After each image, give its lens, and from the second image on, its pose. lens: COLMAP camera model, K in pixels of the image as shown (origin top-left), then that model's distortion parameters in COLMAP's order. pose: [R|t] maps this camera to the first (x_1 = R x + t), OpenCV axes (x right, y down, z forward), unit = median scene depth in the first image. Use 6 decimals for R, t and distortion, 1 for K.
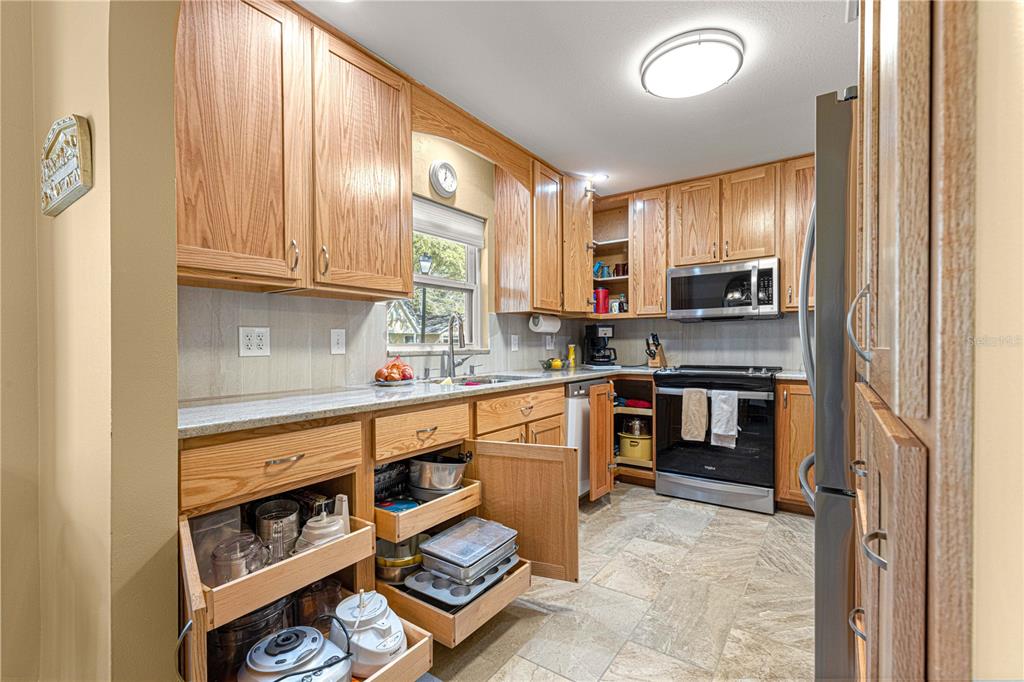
lens RADIAL K [[457.7, 0, 511.2], [0, 457.7, 346.9], [0, 0, 1]] dist [0.006313, -0.001761]
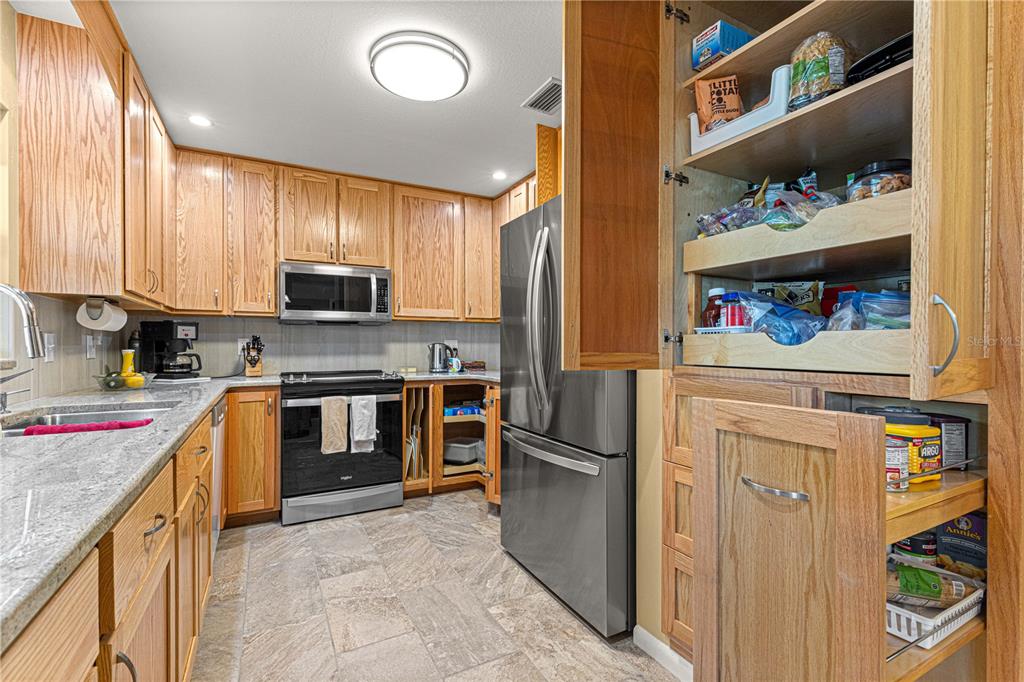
lens RADIAL K [[457.7, 0, 513.7], [0, 457.7, 346.4], [0, 0, 1]] dist [0.006313, -0.001761]
pose [[0.446634, 0.003335, 0.894711, -0.279144], [0.003067, 0.999981, -0.005258, -0.005292], [-0.894712, 0.005092, 0.446615, 0.265208]]
